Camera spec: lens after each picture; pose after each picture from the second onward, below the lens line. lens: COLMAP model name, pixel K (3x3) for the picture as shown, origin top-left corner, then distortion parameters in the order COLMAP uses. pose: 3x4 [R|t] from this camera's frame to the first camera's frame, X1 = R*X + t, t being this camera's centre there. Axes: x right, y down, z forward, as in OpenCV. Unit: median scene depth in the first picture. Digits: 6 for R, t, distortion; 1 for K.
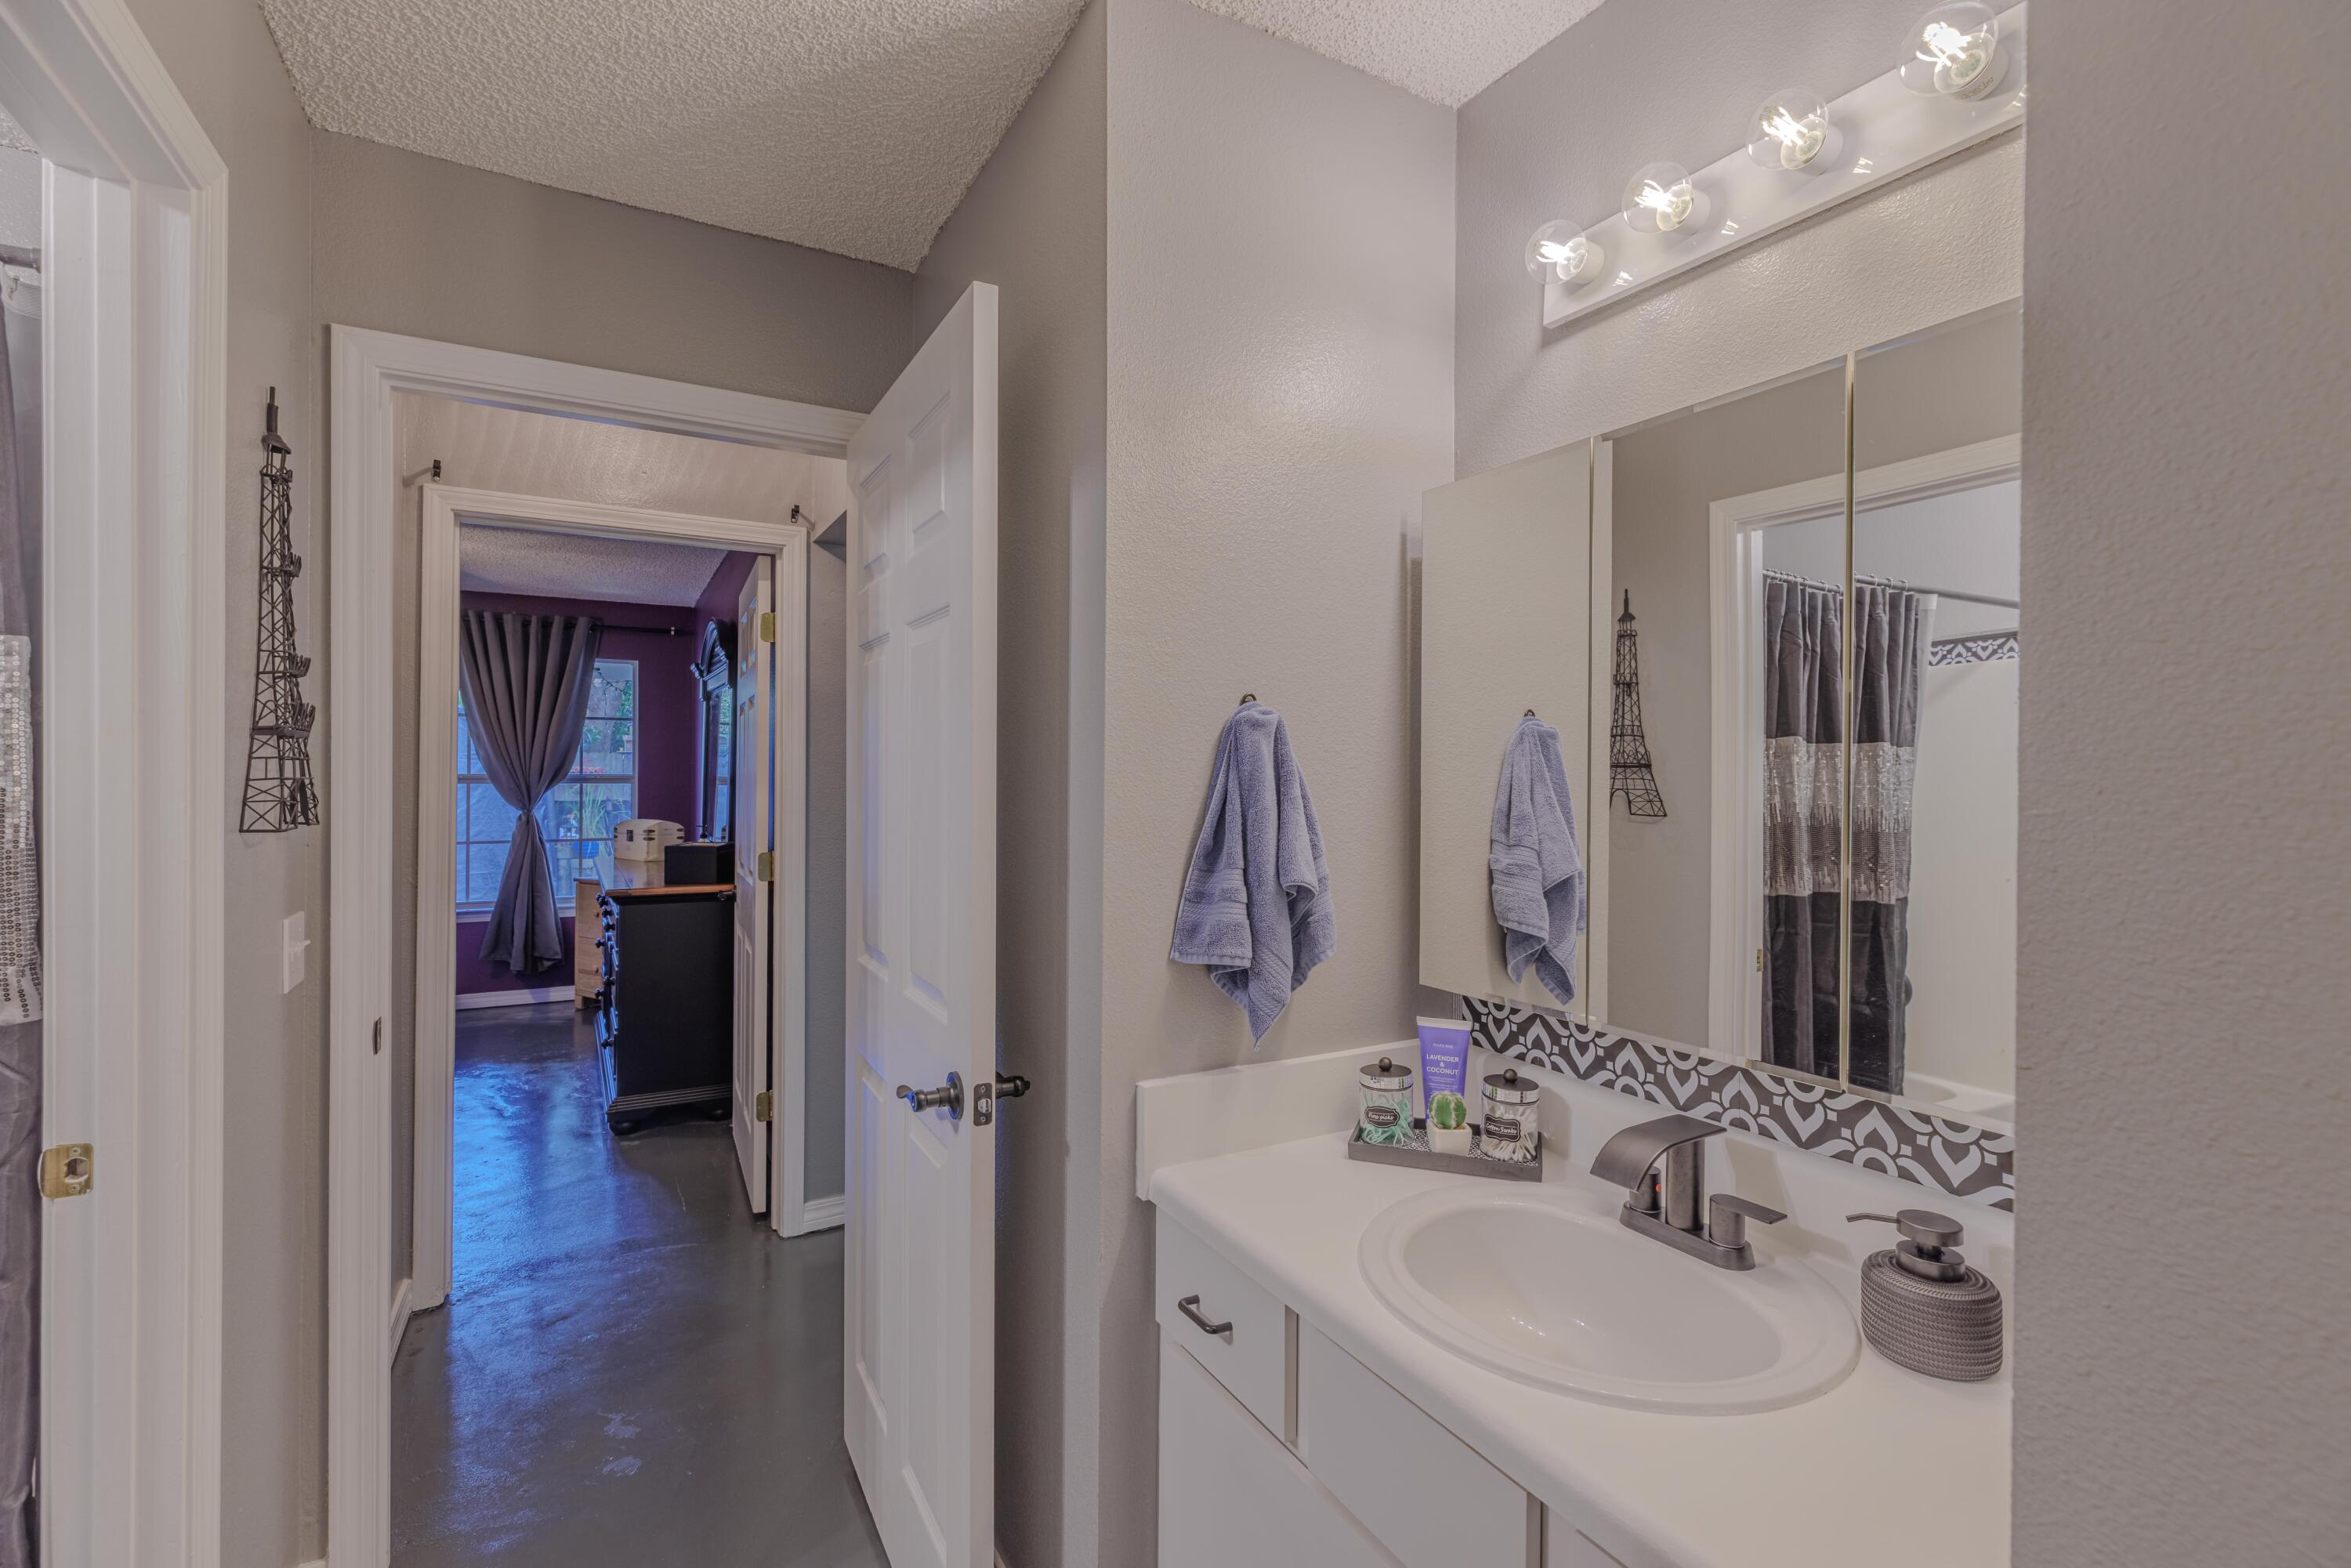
lens RADIAL K [[1046.5, 0, 1170.4], [0, 1046.5, 775.6], [0, 0, 1]] dist [0.002378, 0.000197]
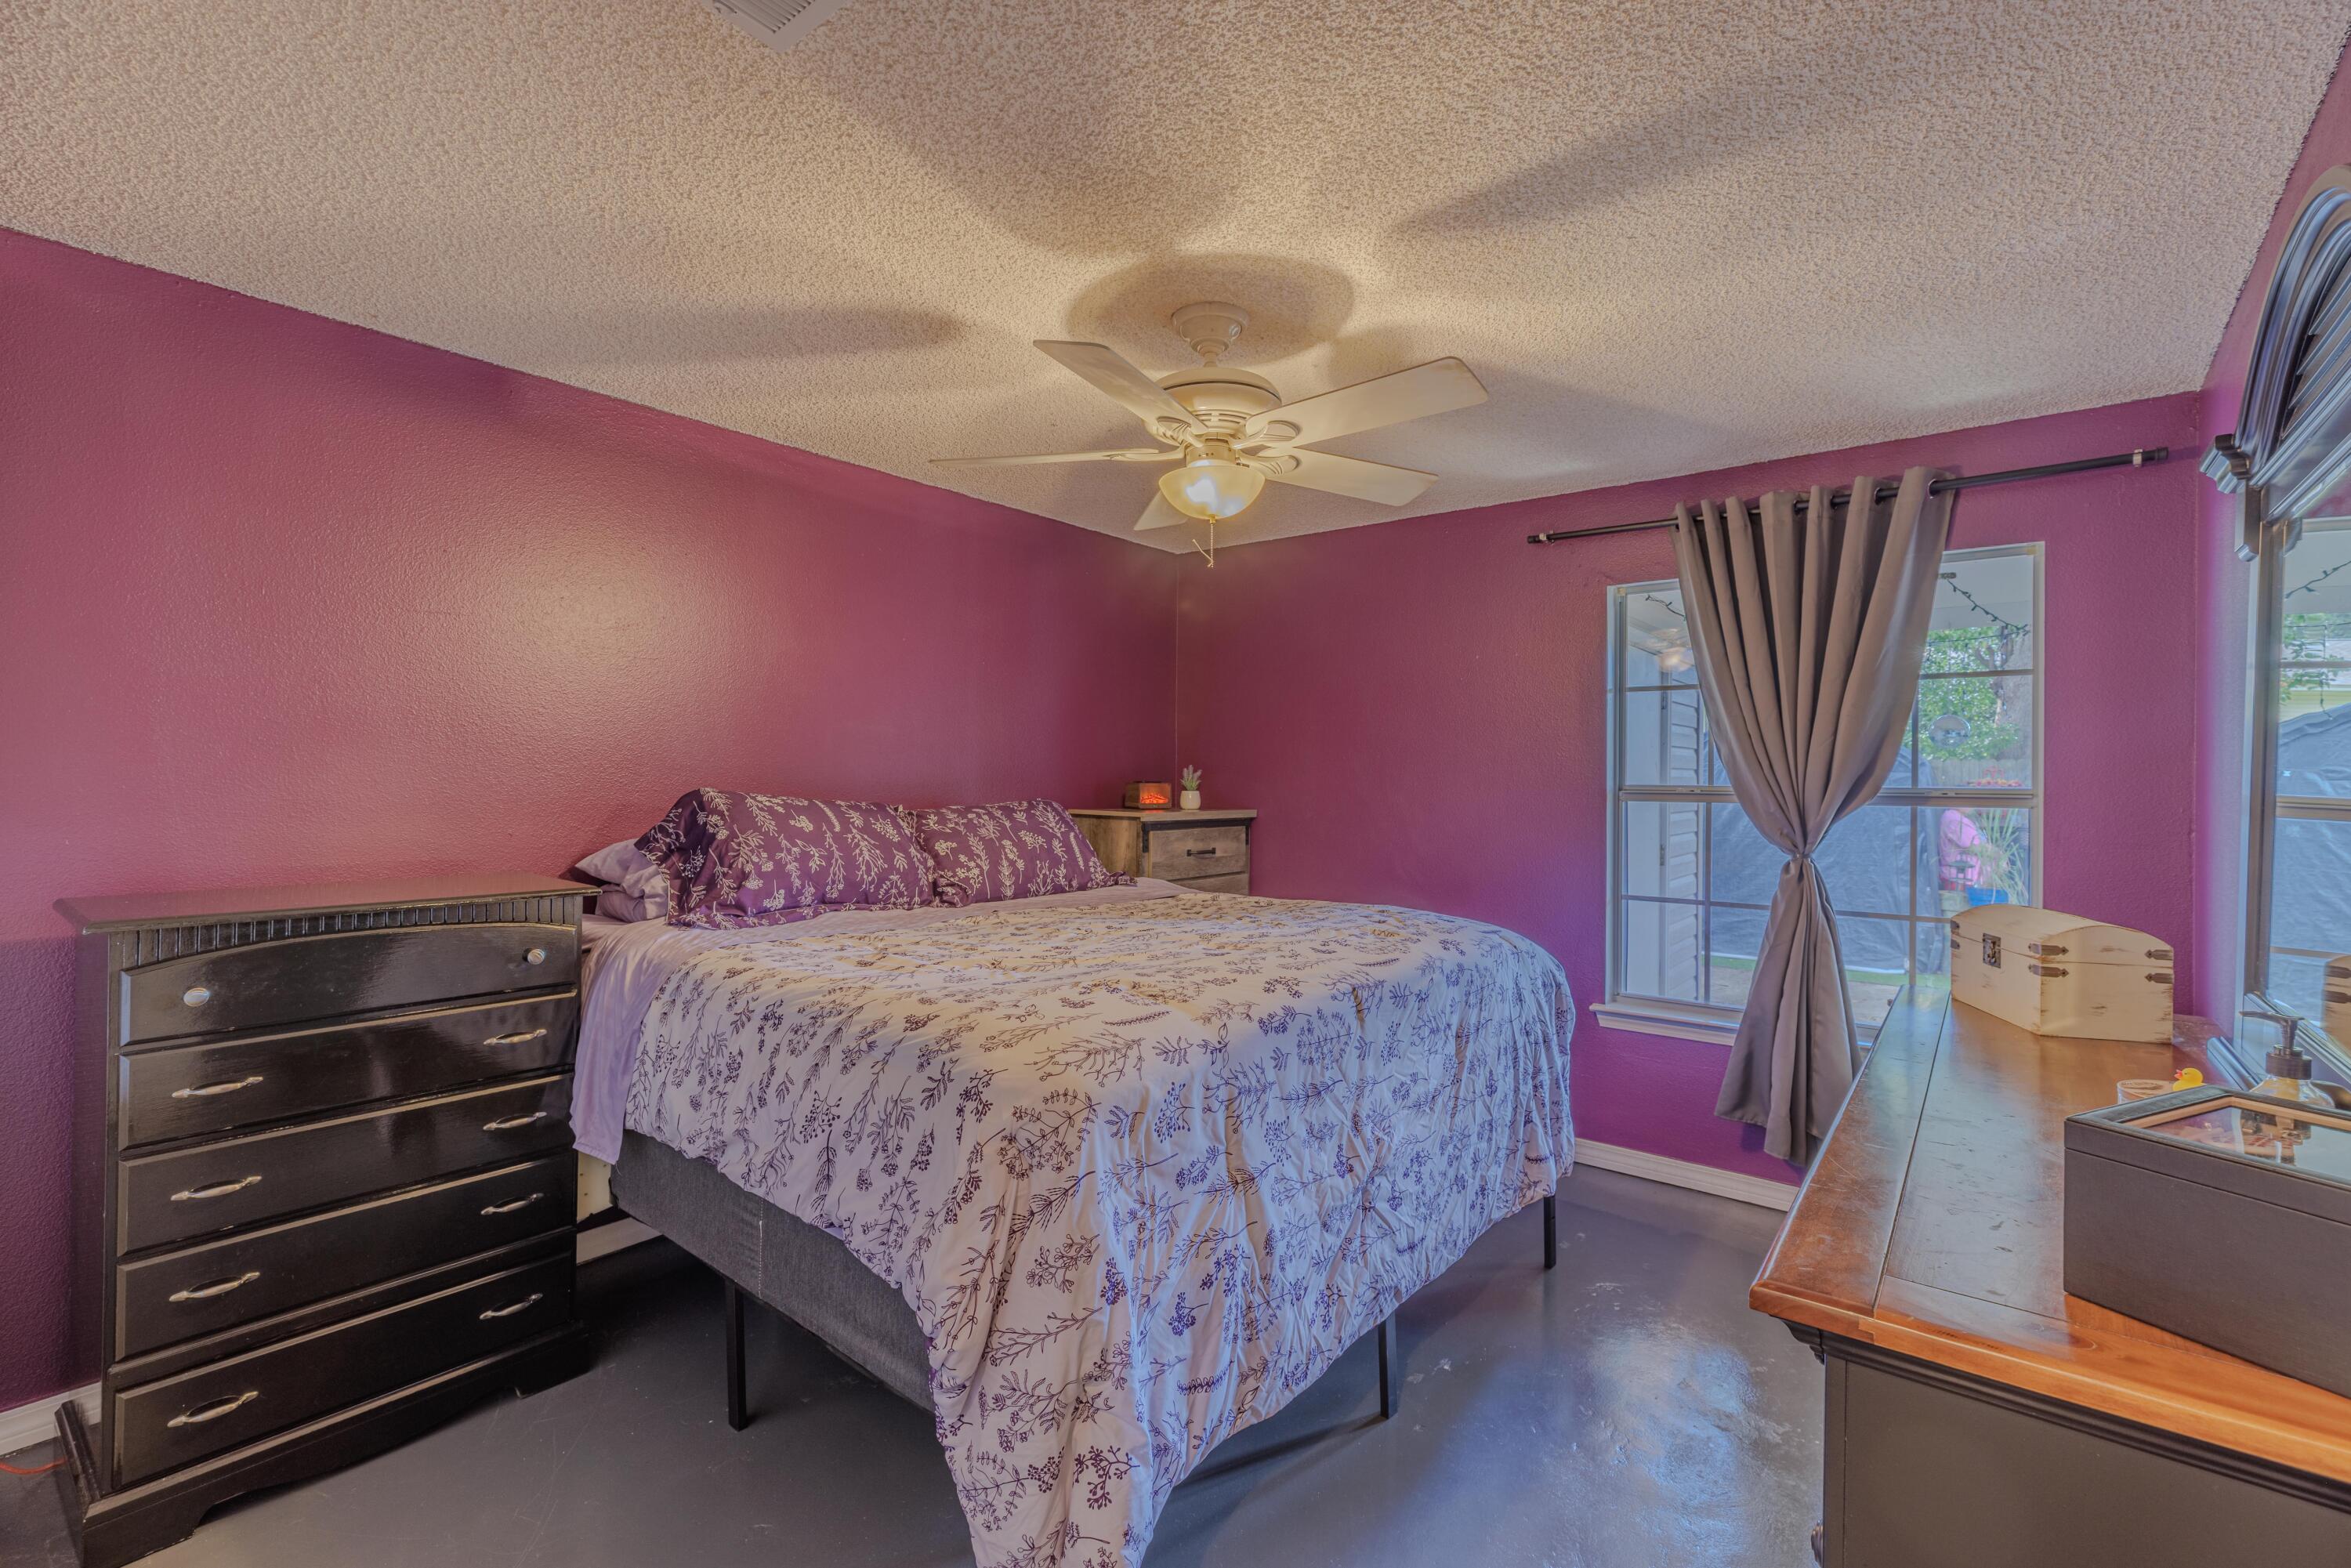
lens RADIAL K [[1046.5, 0, 1170.4], [0, 1046.5, 775.6], [0, 0, 1]] dist [0.002378, 0.000197]
pose [[0.371632, -0.003755, -0.928373, -0.231088], [-0.006465, 0.999957, -0.006632, -0.001678], [0.928358, 0.008466, 0.371591, 0.491661]]
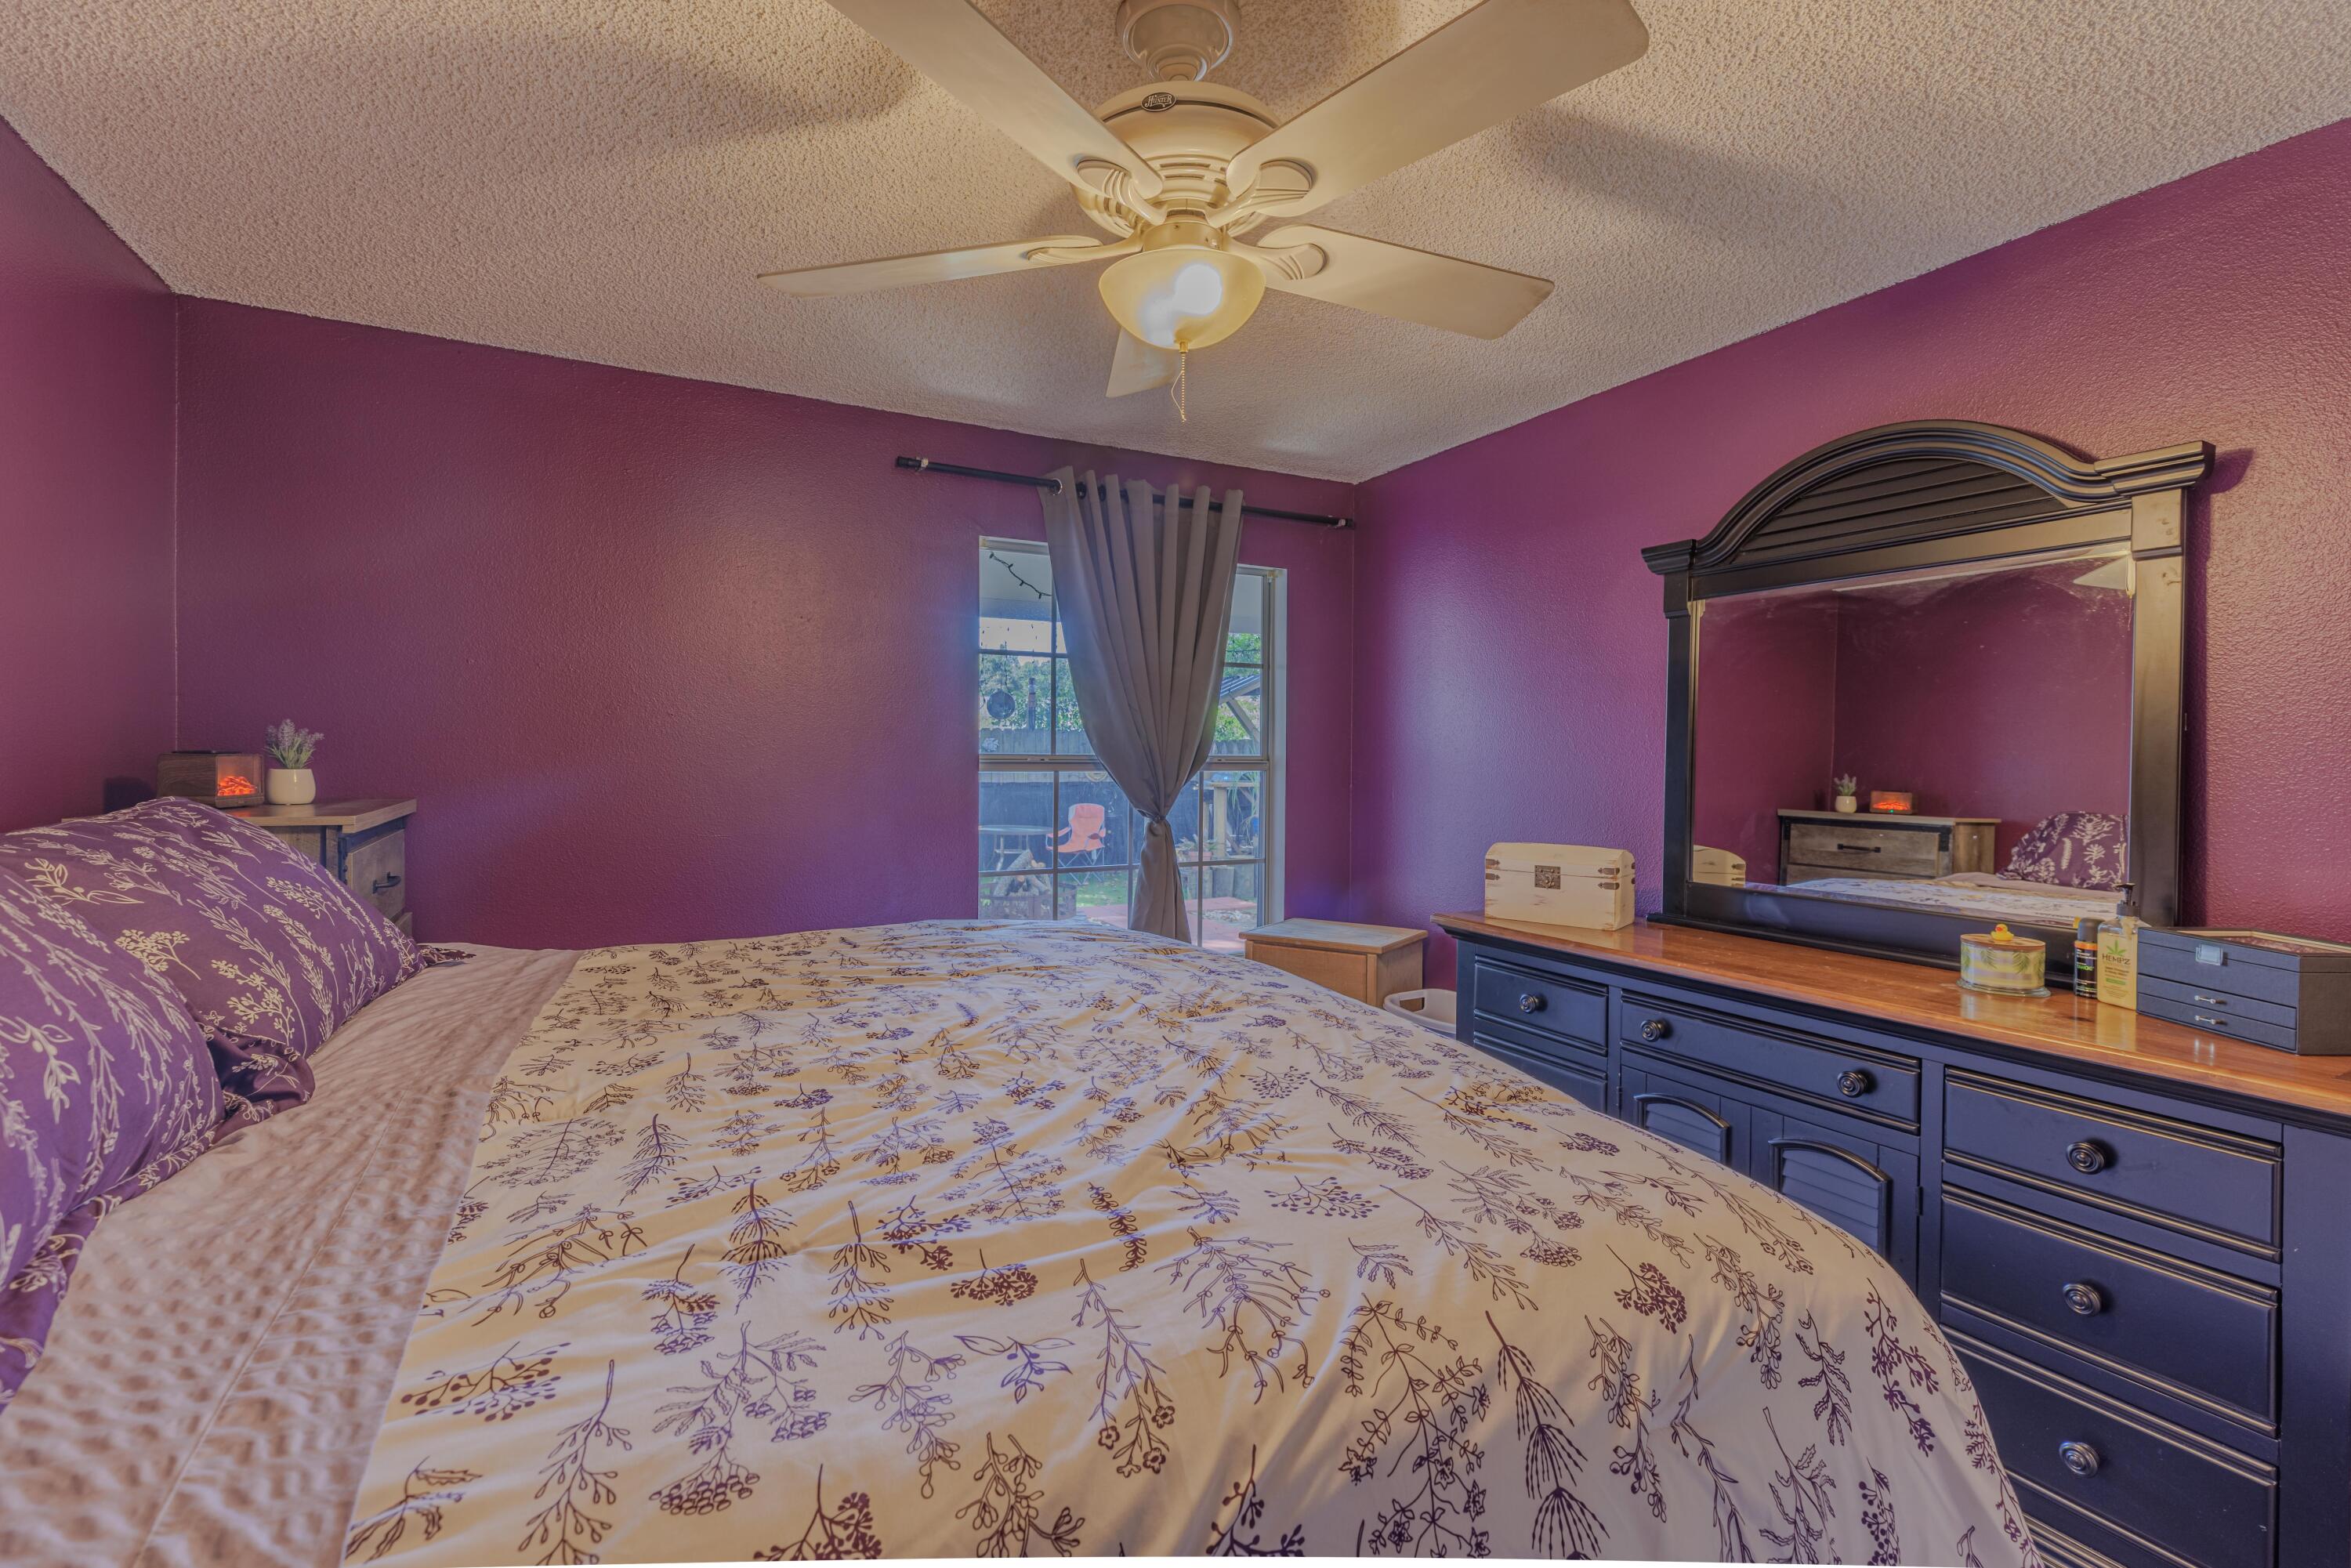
lens RADIAL K [[1048.3, 0, 1171.0], [0, 1048.3, 759.5], [0, 0, 1]] dist [0.000887, 0.000161]
pose [[0.999549, 0.005993, -0.029410, -0.587250], [-0.005739, 0.999946, 0.008719, -0.004594], [0.029461, -0.008546, 0.999529, 0.399228]]
